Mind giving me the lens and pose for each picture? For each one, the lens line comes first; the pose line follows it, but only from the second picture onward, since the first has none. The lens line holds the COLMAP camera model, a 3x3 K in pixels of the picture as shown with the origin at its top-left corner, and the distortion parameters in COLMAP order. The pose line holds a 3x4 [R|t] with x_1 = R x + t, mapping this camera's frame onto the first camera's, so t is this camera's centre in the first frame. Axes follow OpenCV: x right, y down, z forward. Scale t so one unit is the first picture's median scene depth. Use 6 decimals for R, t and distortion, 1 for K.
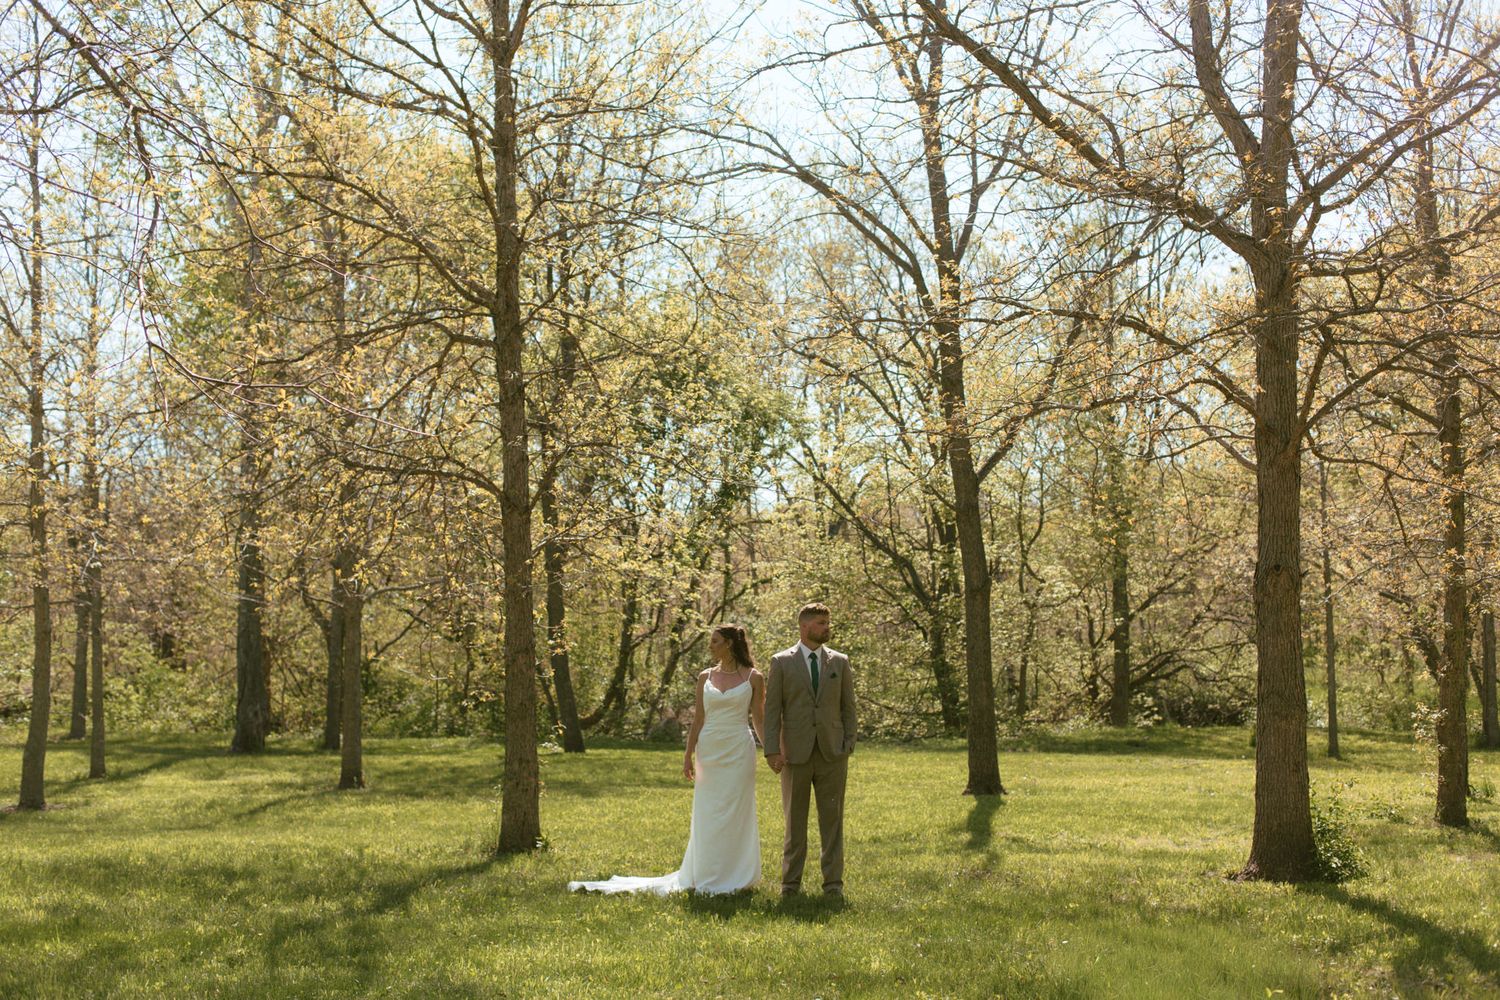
lens RADIAL K [[2159.3, 0, 736.8], [0, 2159.3, 500.0], [0, 0, 1]] dist [-0.051890, 0.000000]
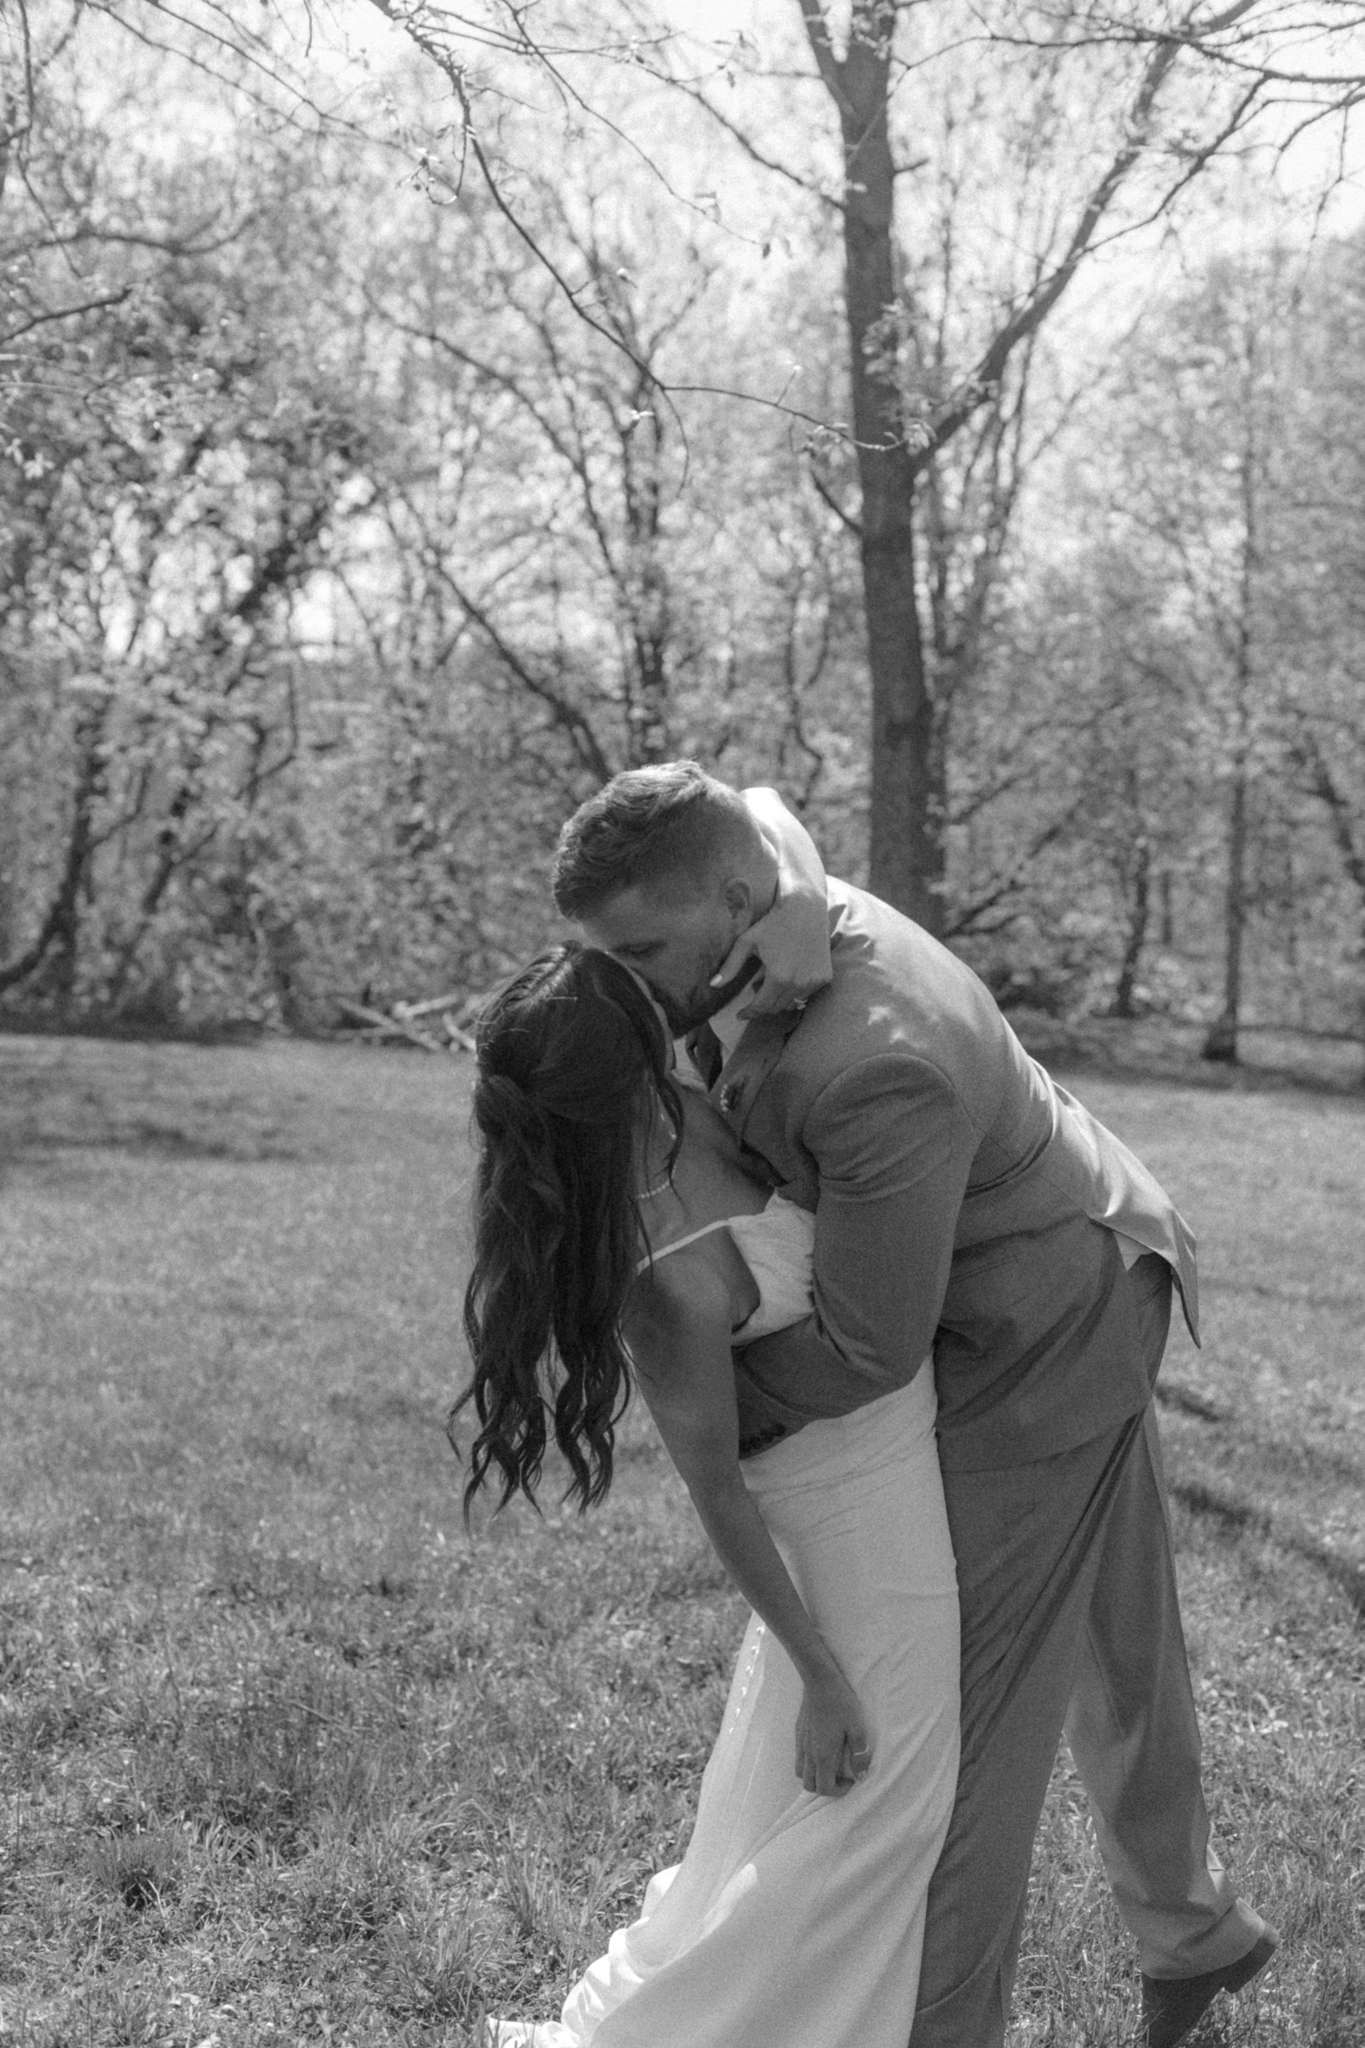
lens RADIAL K [[2948.1, 0, 696.4], [0, 2948.1, 1012.6], [0, 0, 1]] dist [-0.051890, 0.000000]
pose [[0.987624, 0.028168, 0.154292, -0.009789], [-0.045630, 0.992791, 0.110831, 0.018998], [-0.150058, -0.116500, 0.981789, 0.220785]]
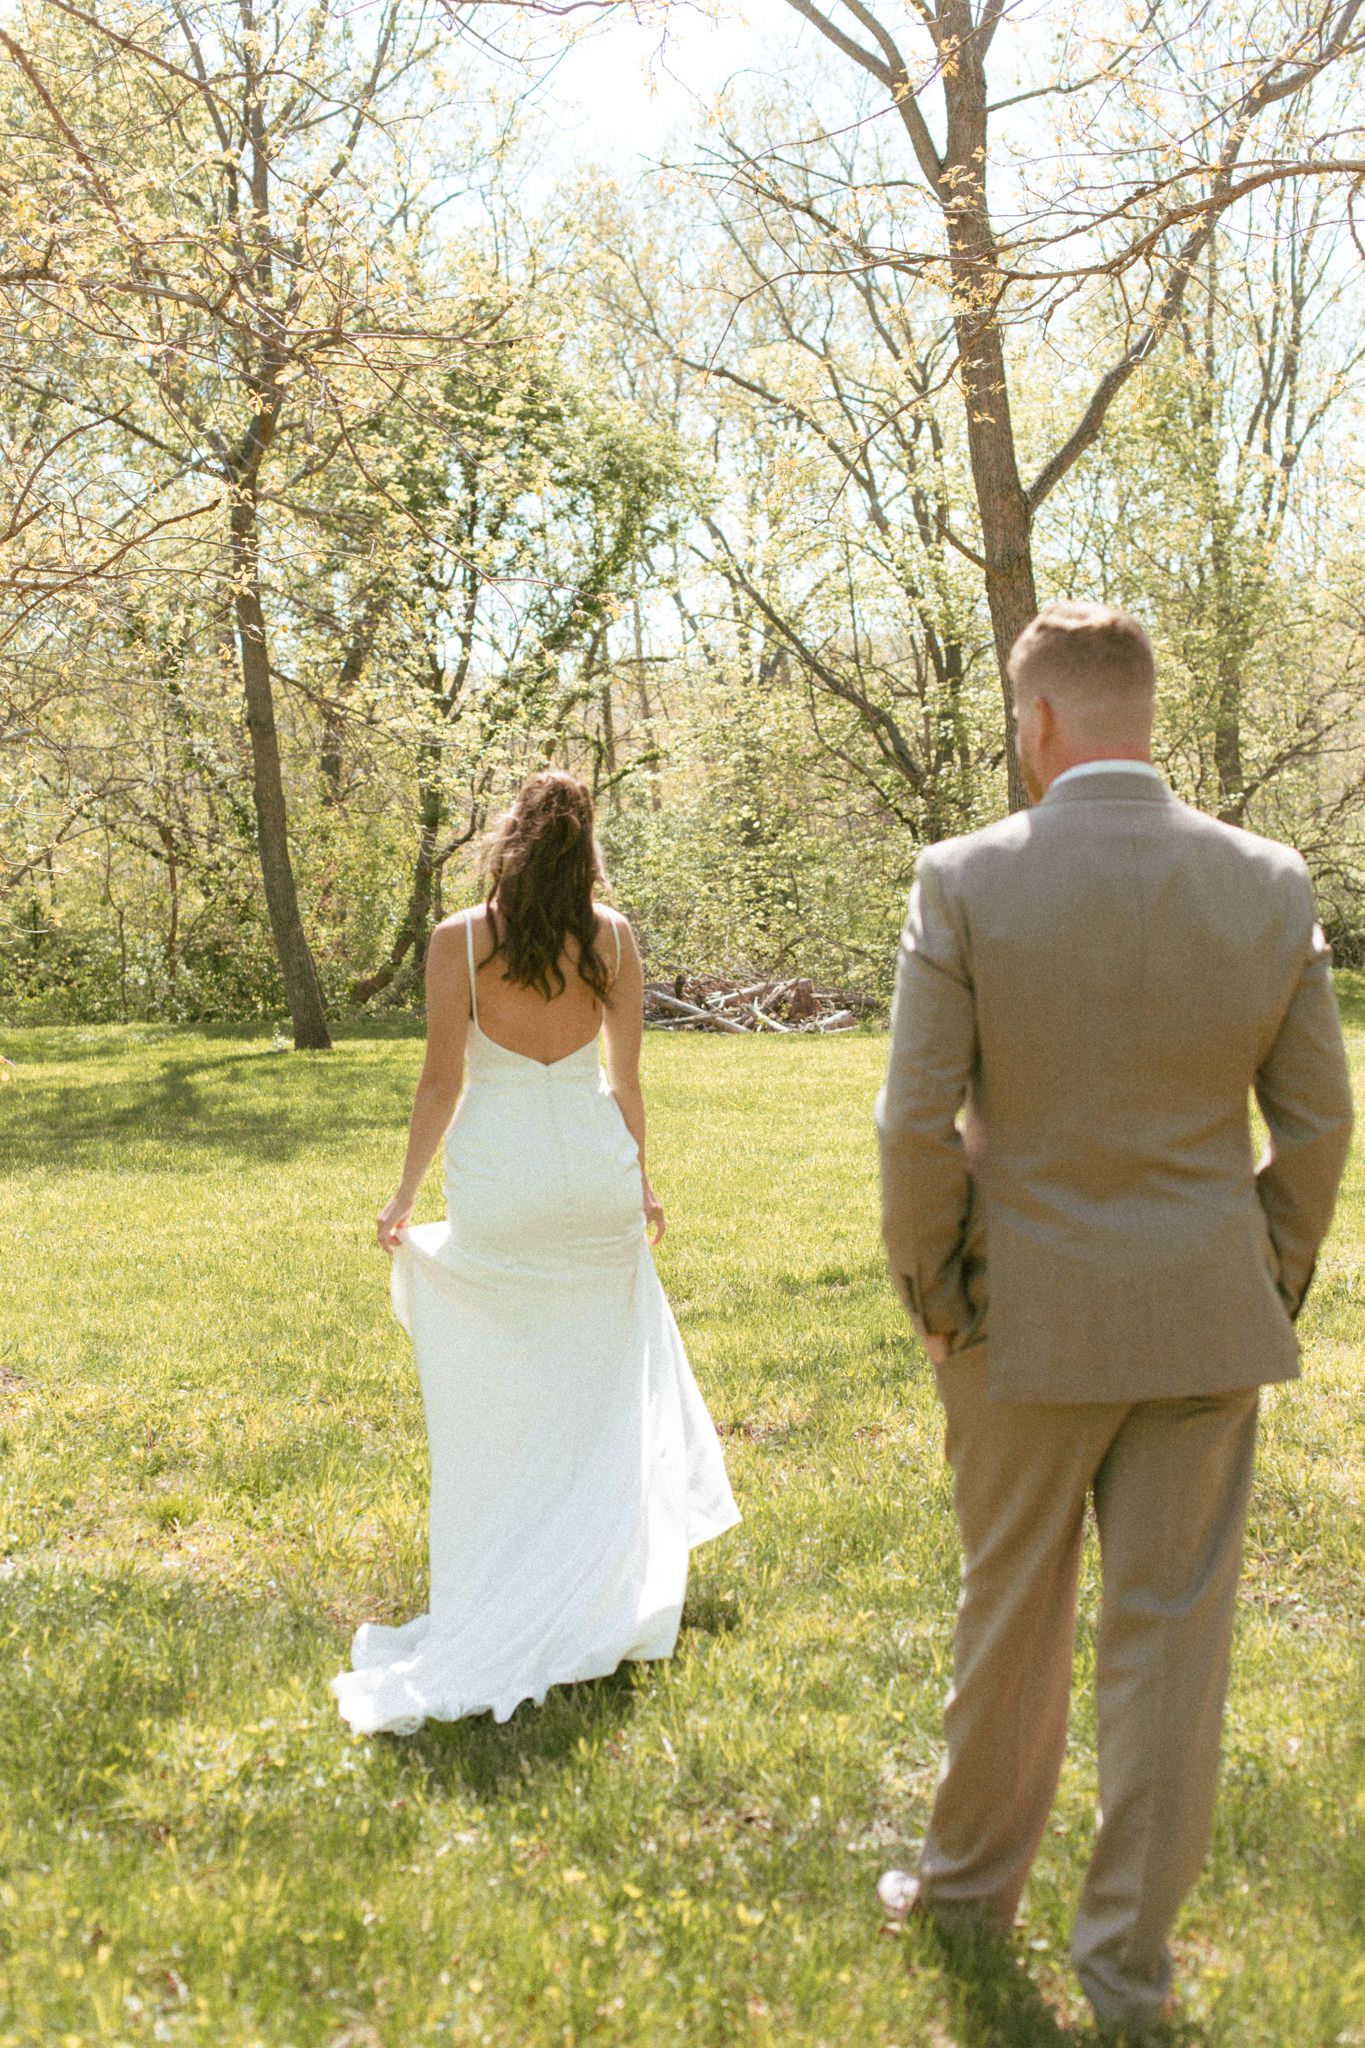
lens RADIAL K [[2948.1, 0, 687.6], [0, 2948.1, 1036.4], [0, 0, 1]] dist [-0.051890, 0.000000]
pose [[0.999592, -0.026577, 0.010471, 0.012556], [0.025053, 0.991761, 0.125628, 0.013501], [-0.013723, -0.125314, 0.992022, 0.164113]]
